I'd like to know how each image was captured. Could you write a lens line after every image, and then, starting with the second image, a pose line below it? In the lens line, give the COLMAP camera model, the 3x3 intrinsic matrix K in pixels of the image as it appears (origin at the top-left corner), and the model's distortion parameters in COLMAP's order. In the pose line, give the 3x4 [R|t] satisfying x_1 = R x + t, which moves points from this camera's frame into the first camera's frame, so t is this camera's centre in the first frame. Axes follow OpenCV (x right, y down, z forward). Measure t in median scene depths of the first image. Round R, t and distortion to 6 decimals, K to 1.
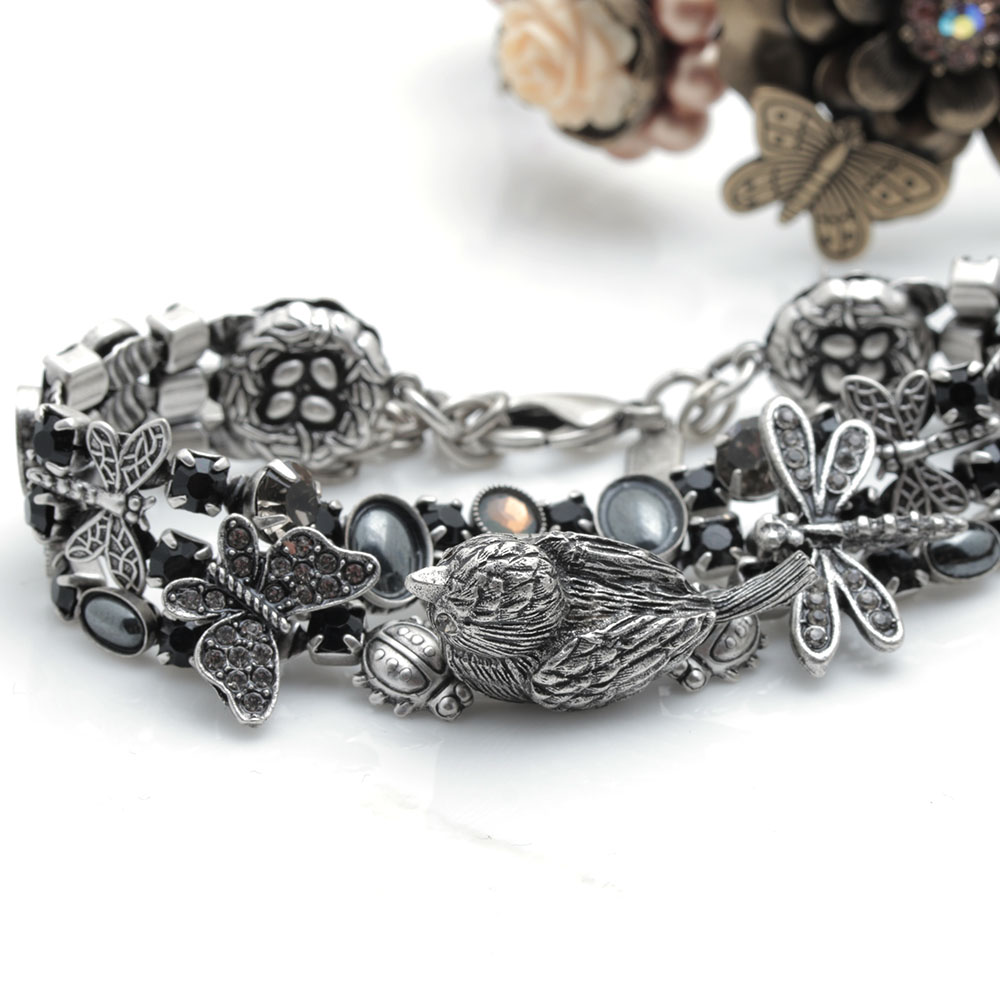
lens RADIAL K [[5540.5, 0, 500.0], [0, 5540.5, 500.0], [0, 0, 1]] dist [0.041431, -1.275740]
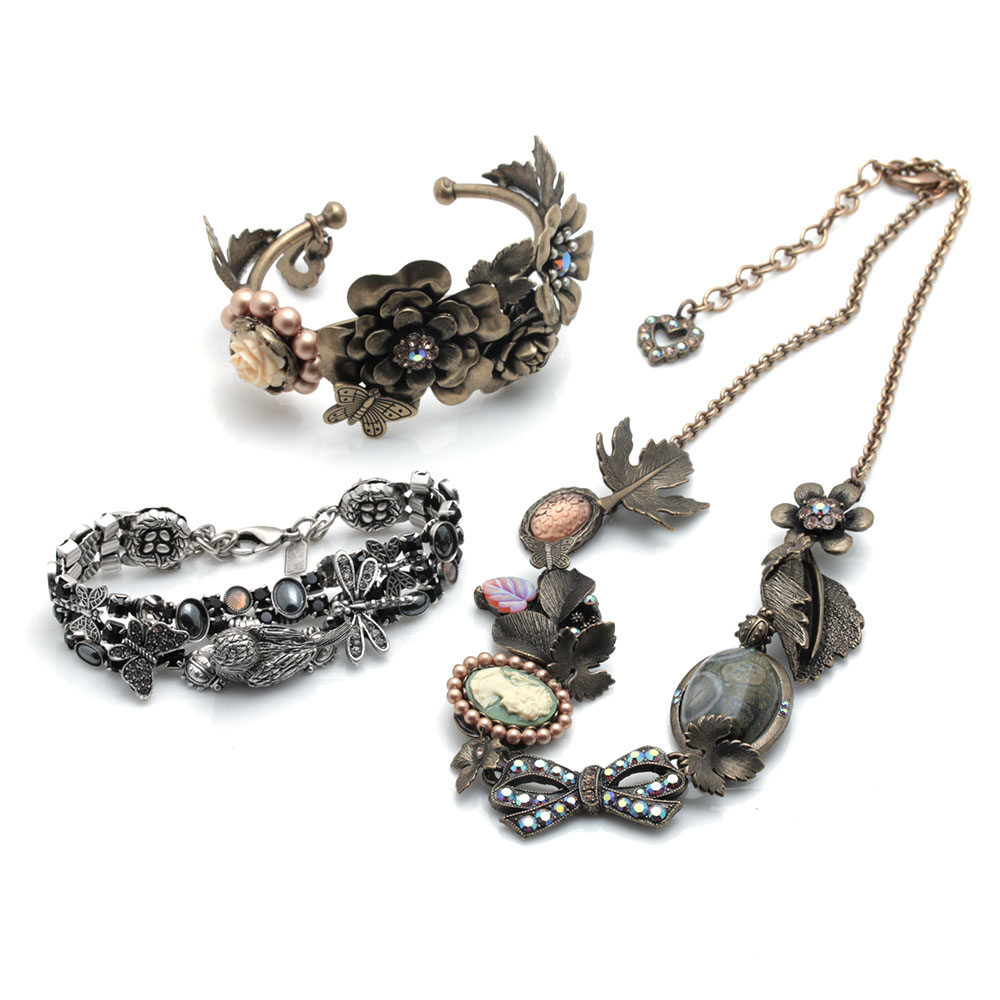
lens RADIAL K [[5540.5, 0, 500.0], [0, 5540.5, 500.0], [0, 0, 1]] dist [0.041431, -1.275740]
pose [[0.999096, -0.037761, 0.019546, 0.073480], [0.031951, 0.970045, 0.240815, -0.649646], [-0.028054, -0.239973, 0.970374, -1.481604]]
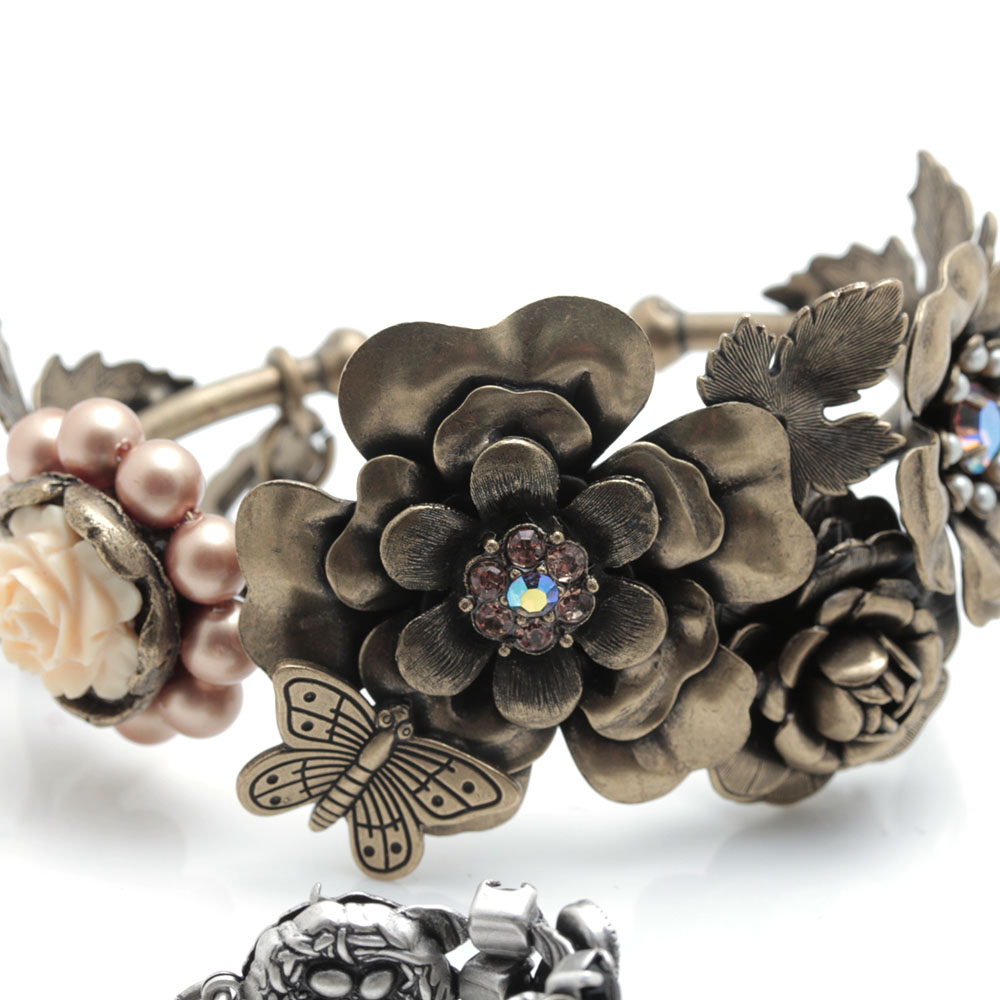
lens RADIAL K [[5540.5, 0, 500.0], [0, 5540.5, 500.0], [0, 0, 1]] dist [0.041431, -1.275740]
pose [[0.998218, 0.052508, -0.028344, 0.106773], [-0.055263, 0.992693, -0.107266, -0.012575], [0.022504, 0.108641, 0.993826, 0.193884]]
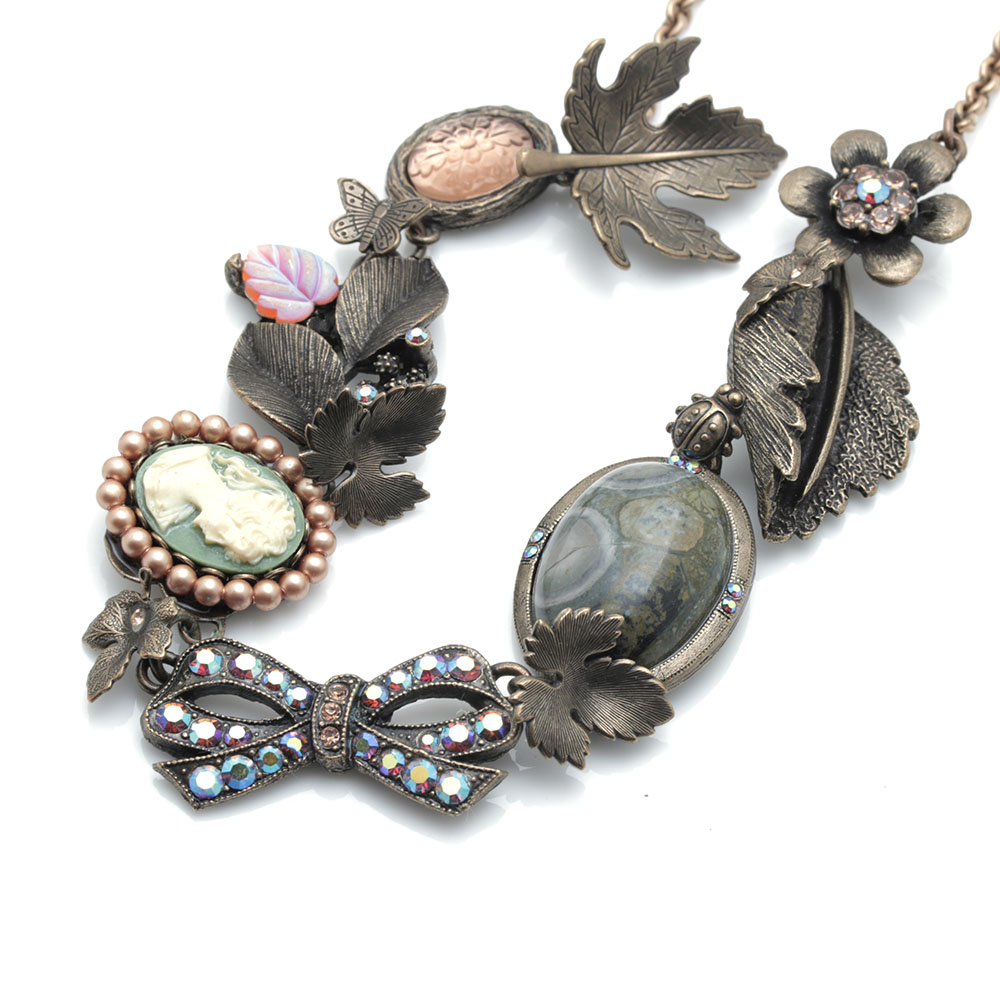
lens RADIAL K [[5540.5, 0, 500.0], [0, 5540.5, 500.0], [0, 0, 1]] dist [0.041431, -1.275740]
pose [[0.995101, 0.087466, -0.046085, 0.250679], [-0.059643, 0.902877, 0.425742, -0.527321], [0.078847, -0.420907, 0.903670, -0.260548]]
